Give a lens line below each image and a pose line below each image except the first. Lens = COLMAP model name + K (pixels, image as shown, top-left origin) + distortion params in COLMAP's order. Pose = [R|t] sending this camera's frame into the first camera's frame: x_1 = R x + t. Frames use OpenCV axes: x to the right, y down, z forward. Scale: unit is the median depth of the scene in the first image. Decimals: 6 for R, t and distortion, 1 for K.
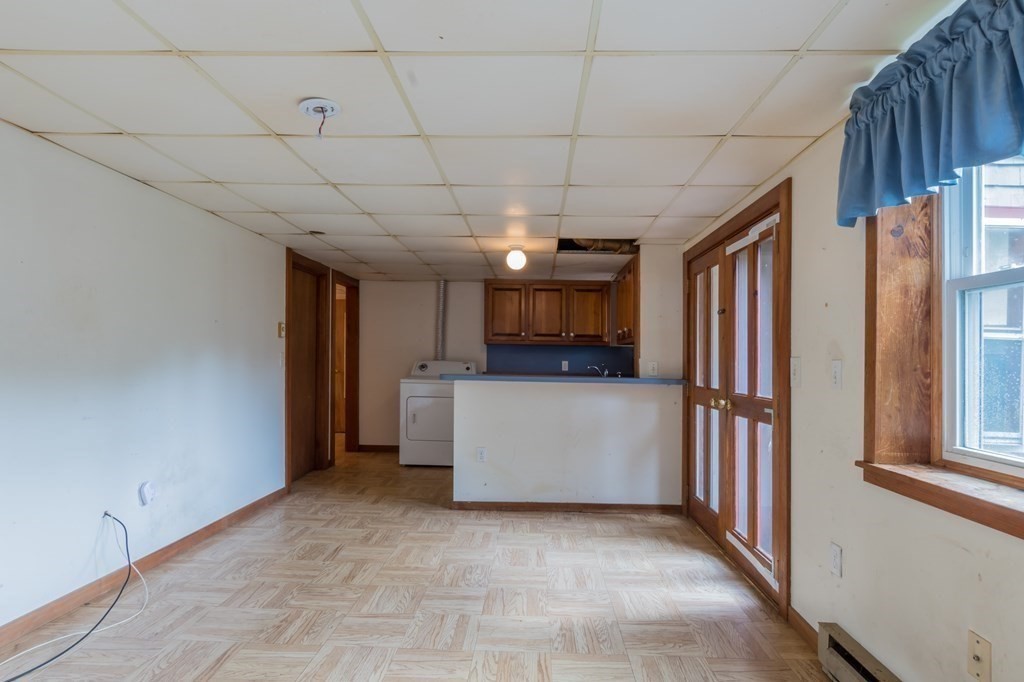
lens RADIAL K [[557.0, 0, 513.8], [0, 557.0, 361.2], [0, 0, 1]] dist [-0.057728, 0.000115]
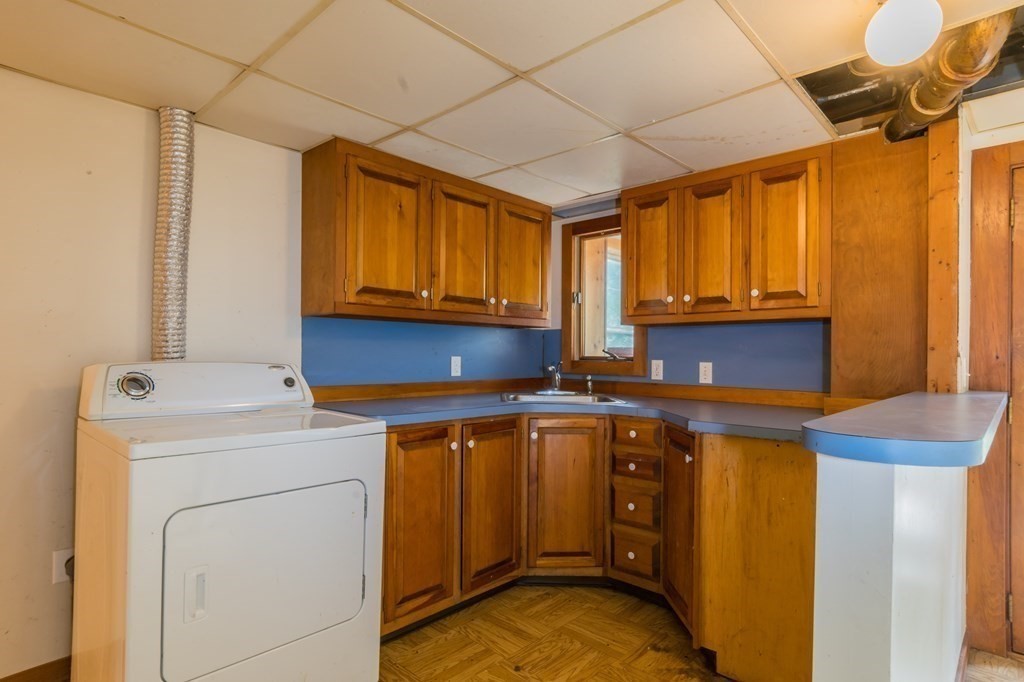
lens RADIAL K [[550.3, 0, 507.9], [0, 550.3, 352.7], [0, 0, 1]] dist [0.000668, -0.000129]
pose [[0.664764, -0.007655, 0.747014, -0.219741], [0.003649, 0.999969, 0.007001, -0.006276], [-0.747045, -0.001928, 0.664771, 0.588946]]
